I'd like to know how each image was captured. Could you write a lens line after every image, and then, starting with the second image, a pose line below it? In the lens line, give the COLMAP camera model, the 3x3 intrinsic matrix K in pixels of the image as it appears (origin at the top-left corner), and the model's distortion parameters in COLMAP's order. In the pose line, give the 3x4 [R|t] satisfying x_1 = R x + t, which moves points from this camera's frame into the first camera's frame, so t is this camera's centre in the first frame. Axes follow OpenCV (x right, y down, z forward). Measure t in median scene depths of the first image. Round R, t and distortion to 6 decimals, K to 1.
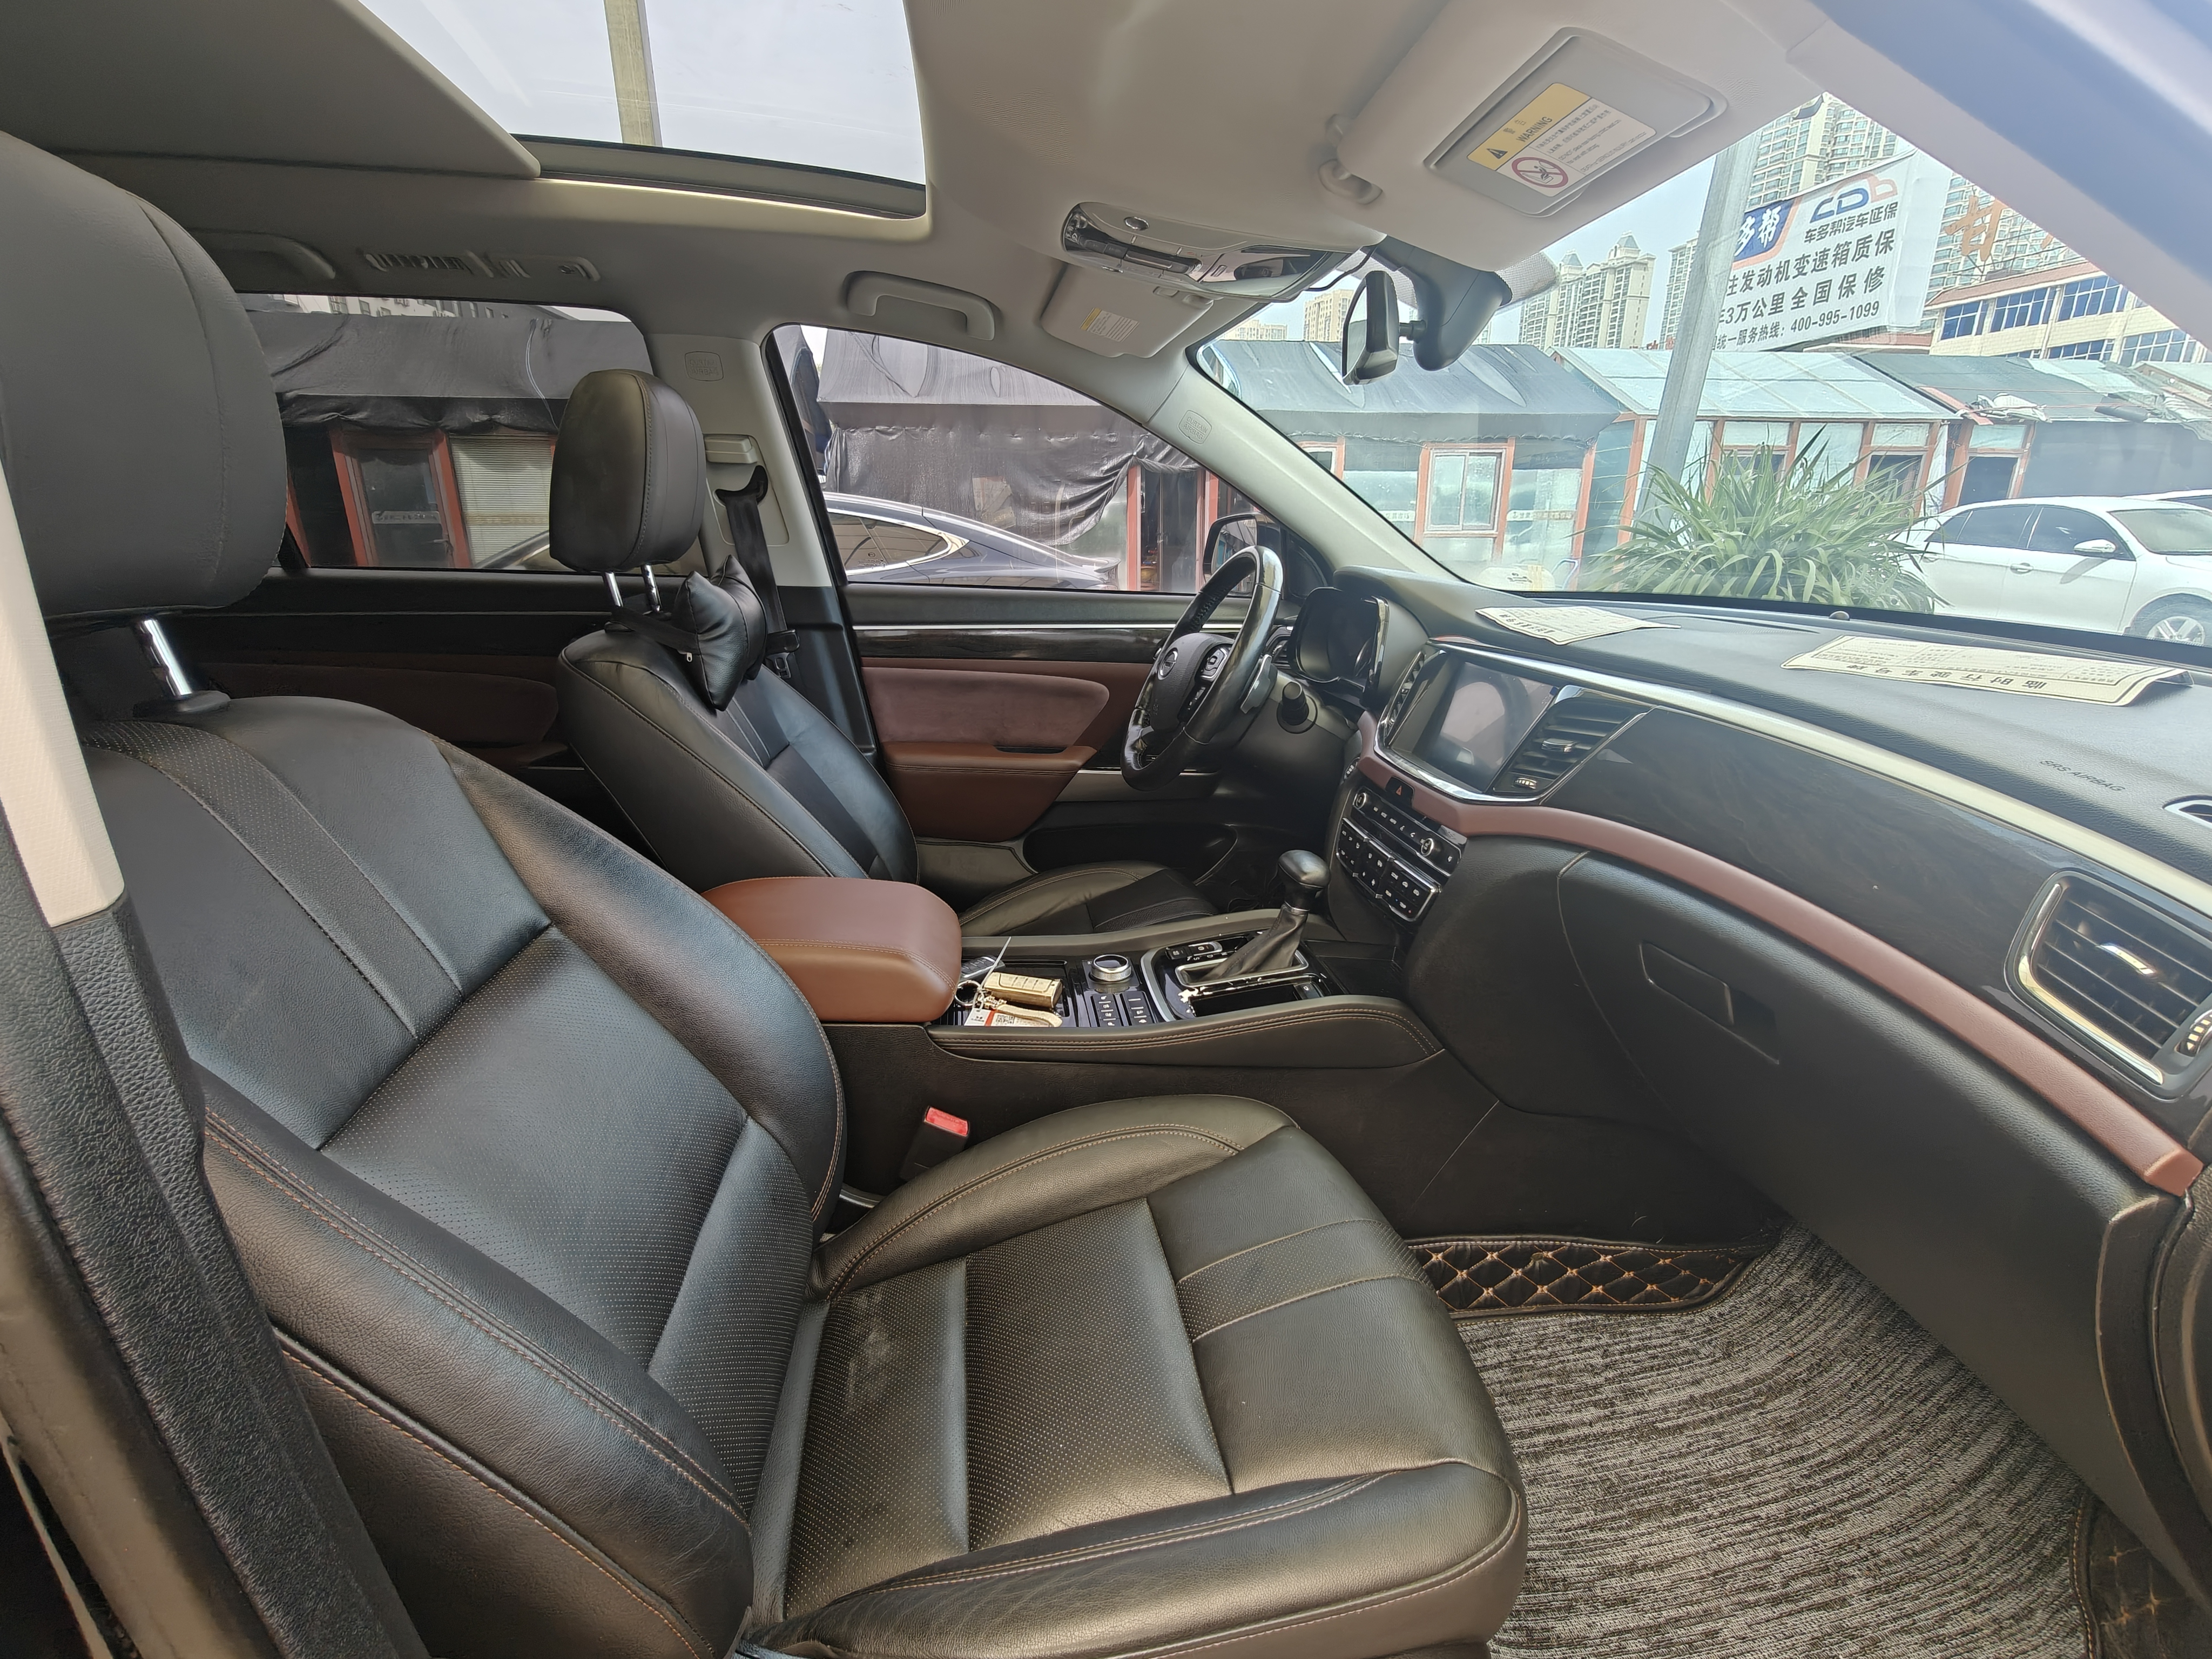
lens RADIAL K [[993.5, 0, 1106.2], [0, 993.5, 836.6], [0, 0, 1]] dist [-0.000168, -0.000371]
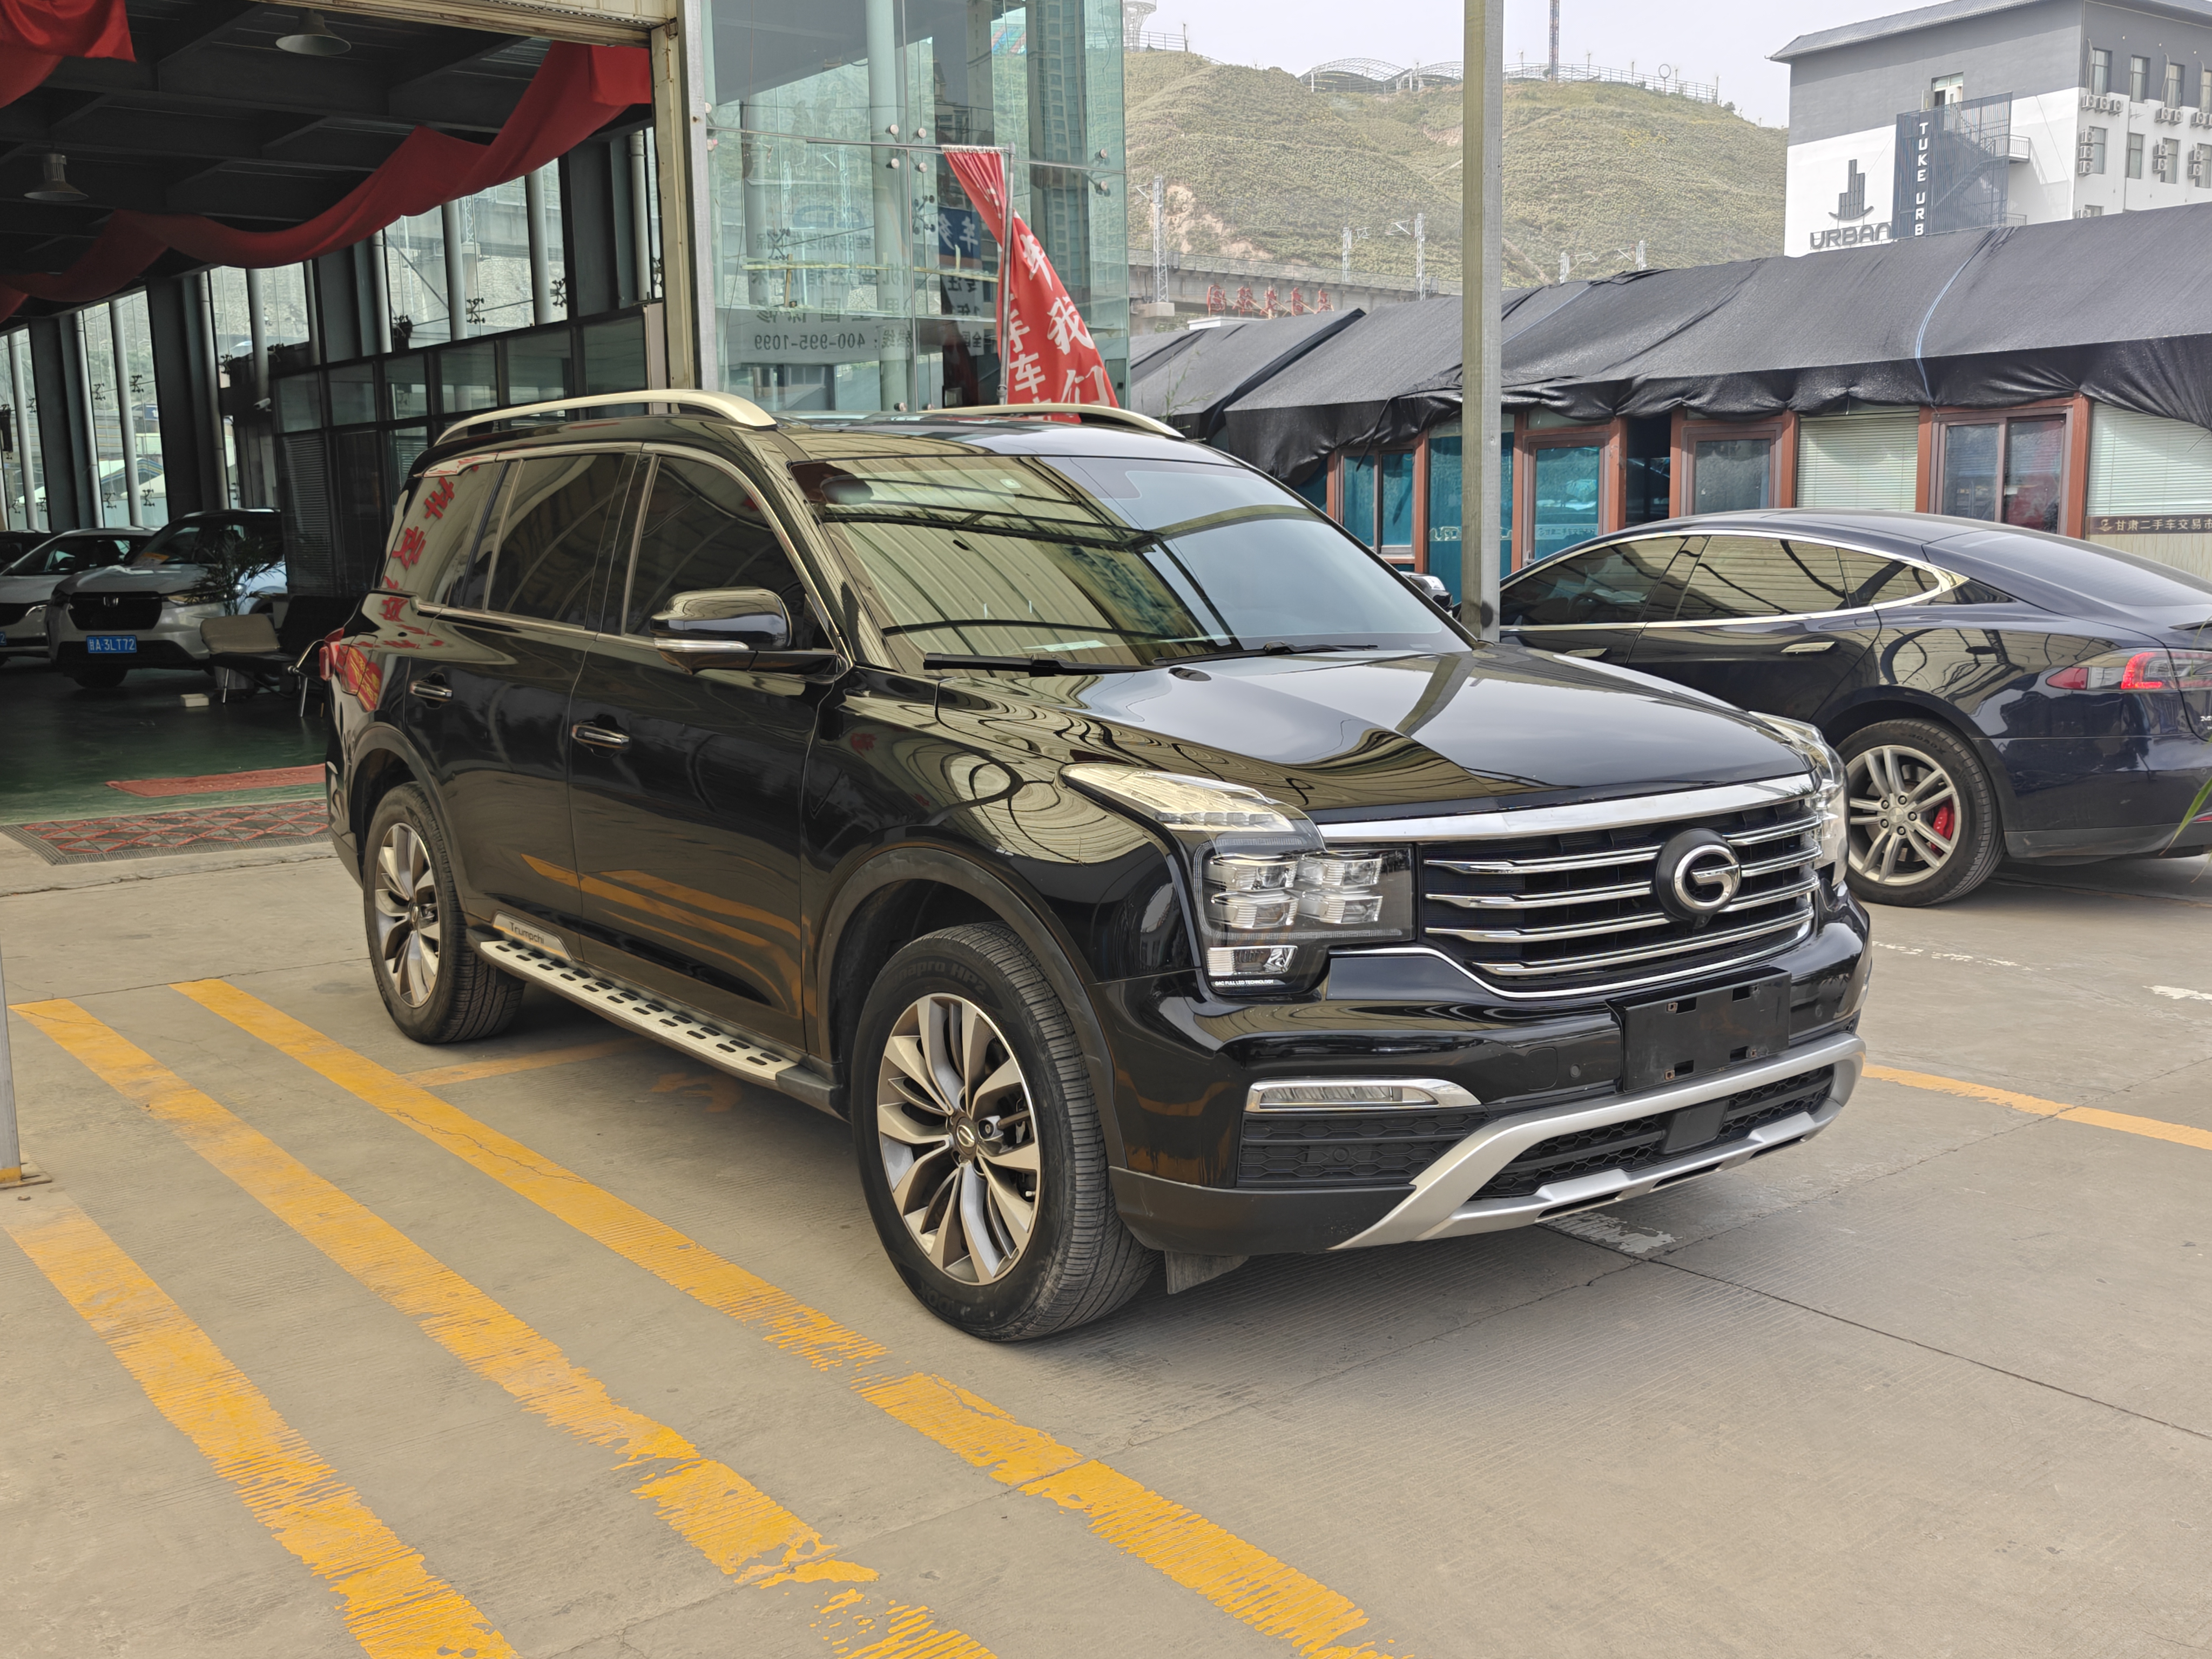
lens RADIAL K [[2144.5, 0, 1106.0], [0, 2144.5, 829.5], [0, 0, 1]] dist [-0.011186, -0.015106]
pose [[0.494882, 0.116639, -0.861096, 0.238512], [-0.250864, 0.967934, -0.013064, 0.014229], [0.831961, 0.222483, 0.508274, -0.068291]]
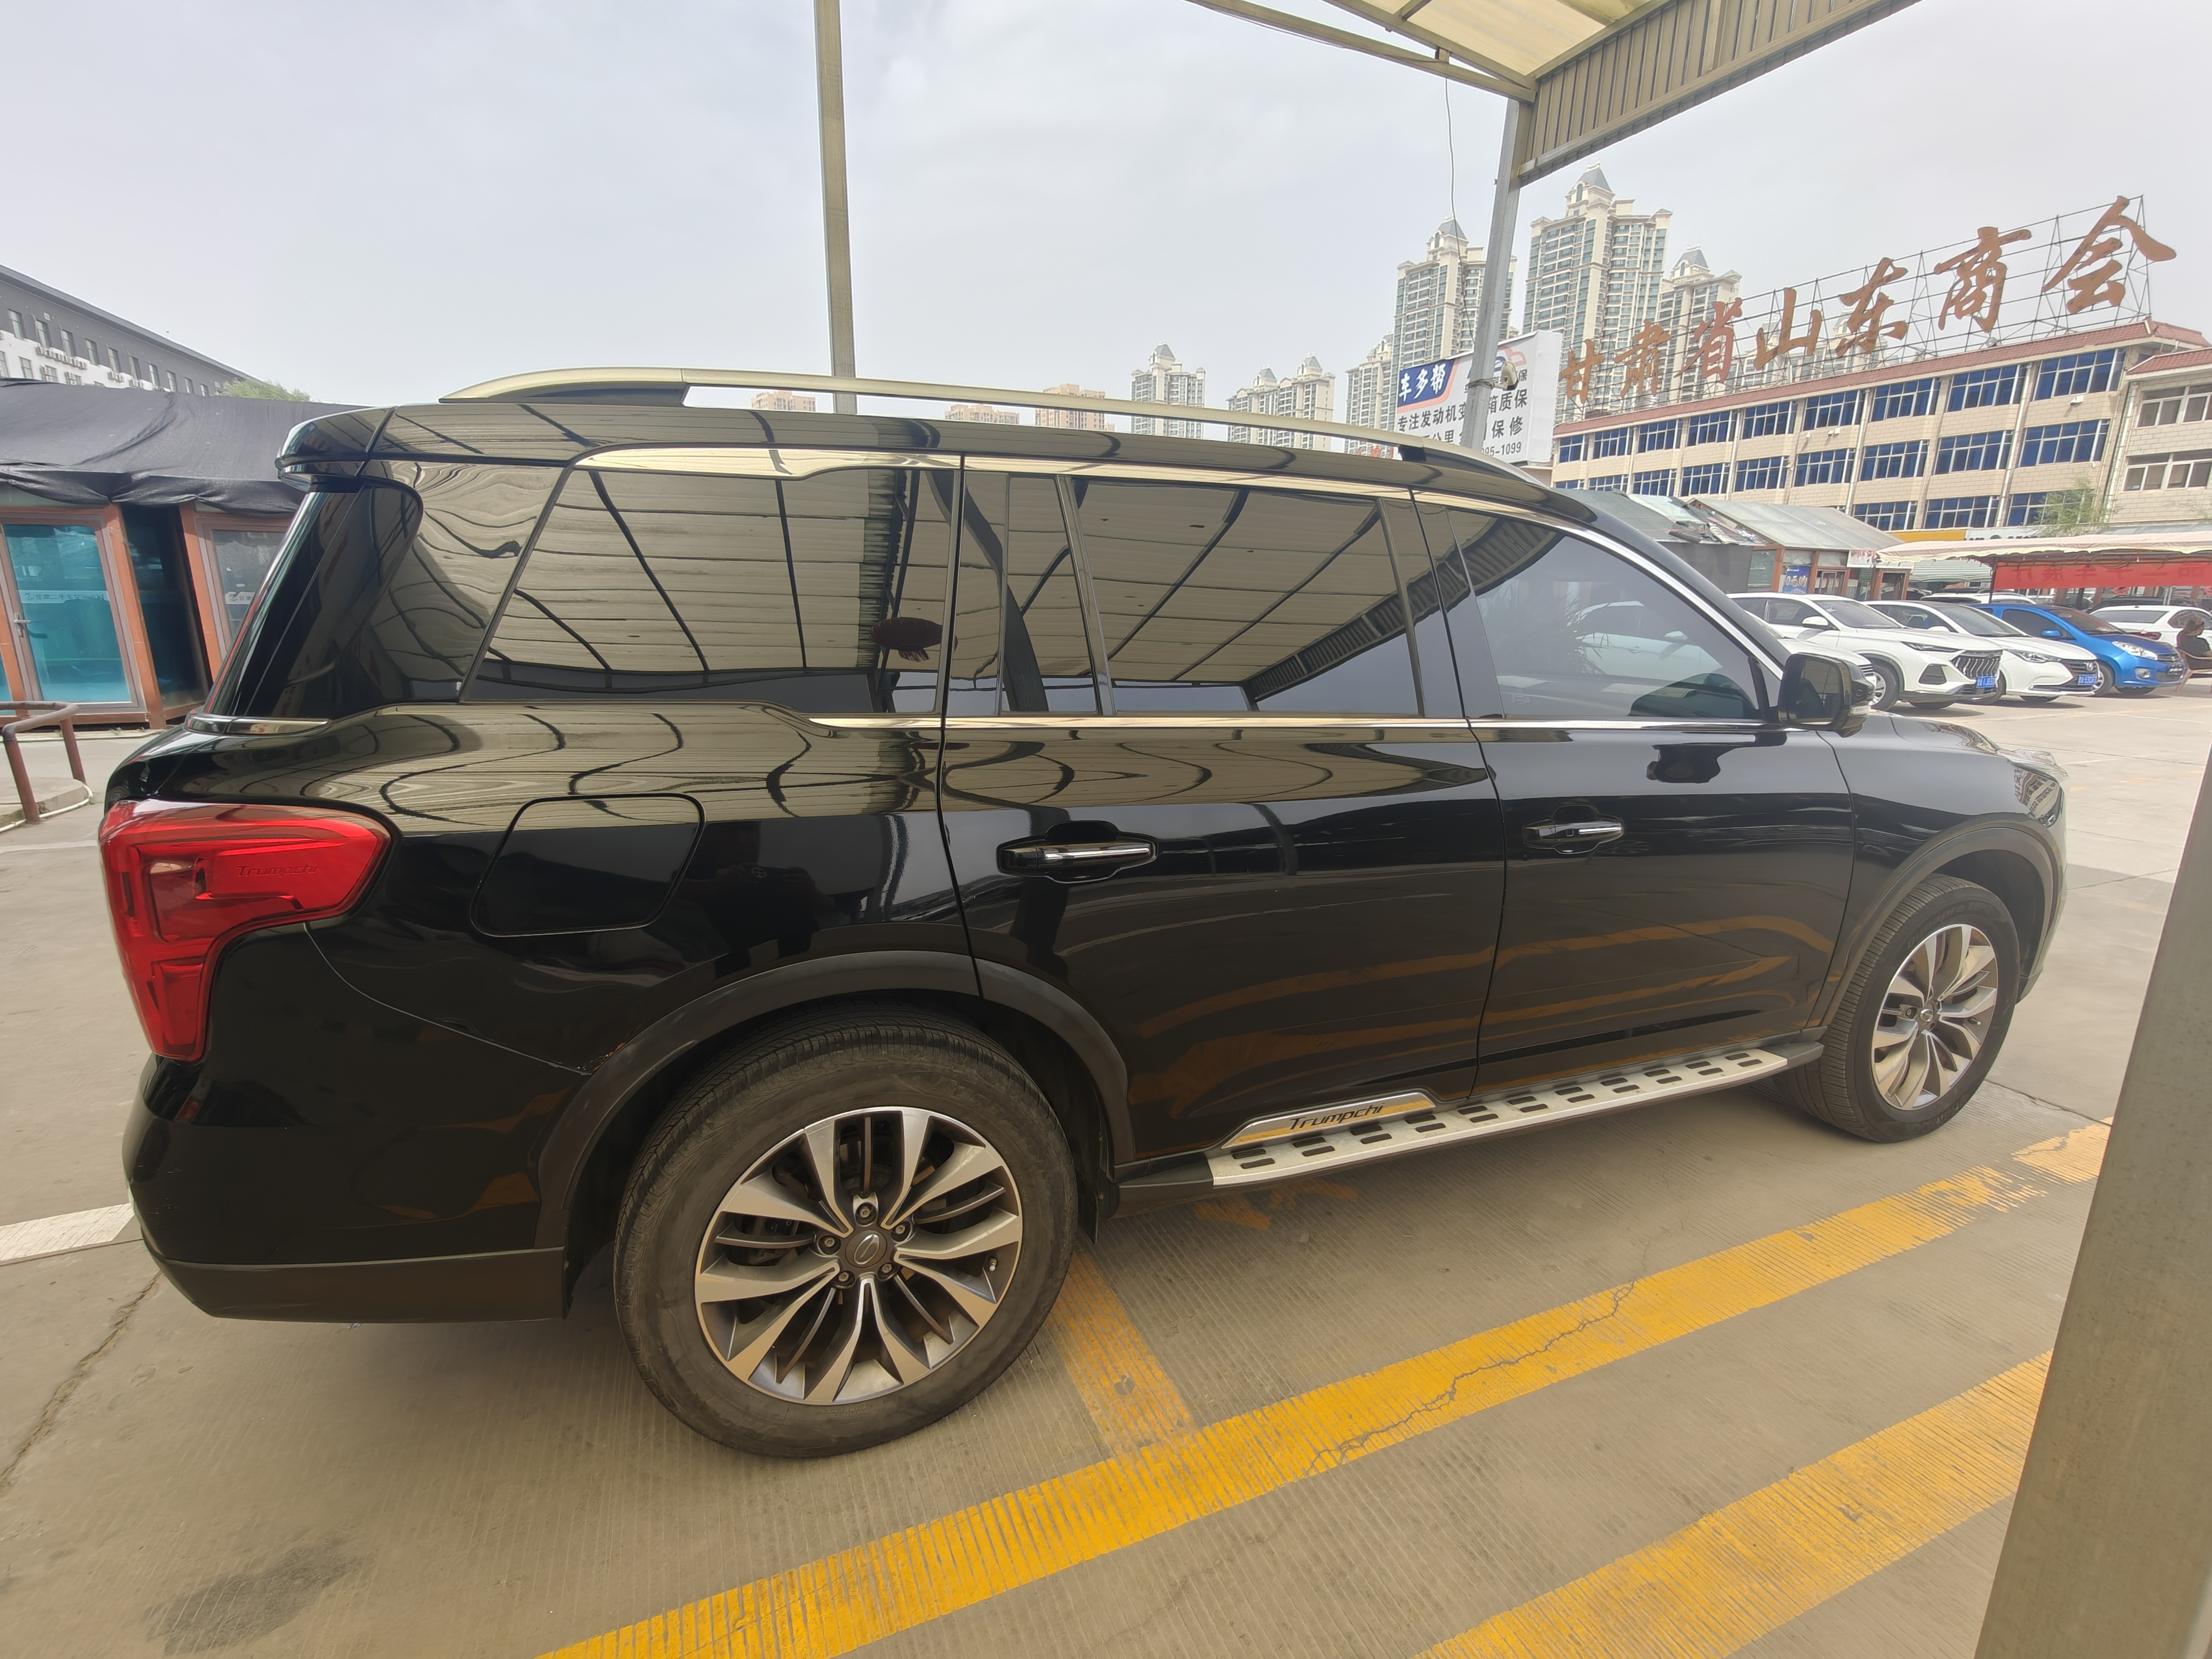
lens RADIAL K [[1001.6, 0, 1111.2], [0, 1001.6, 834.6], [0, 0, 1]] dist [0.003560, -0.000241]
pose [[0.967372, -0.047573, 0.248852, -0.079880], [0.066197, 0.995554, -0.067008, 0.019009], [-0.244558, 0.081295, 0.966221, -0.081704]]
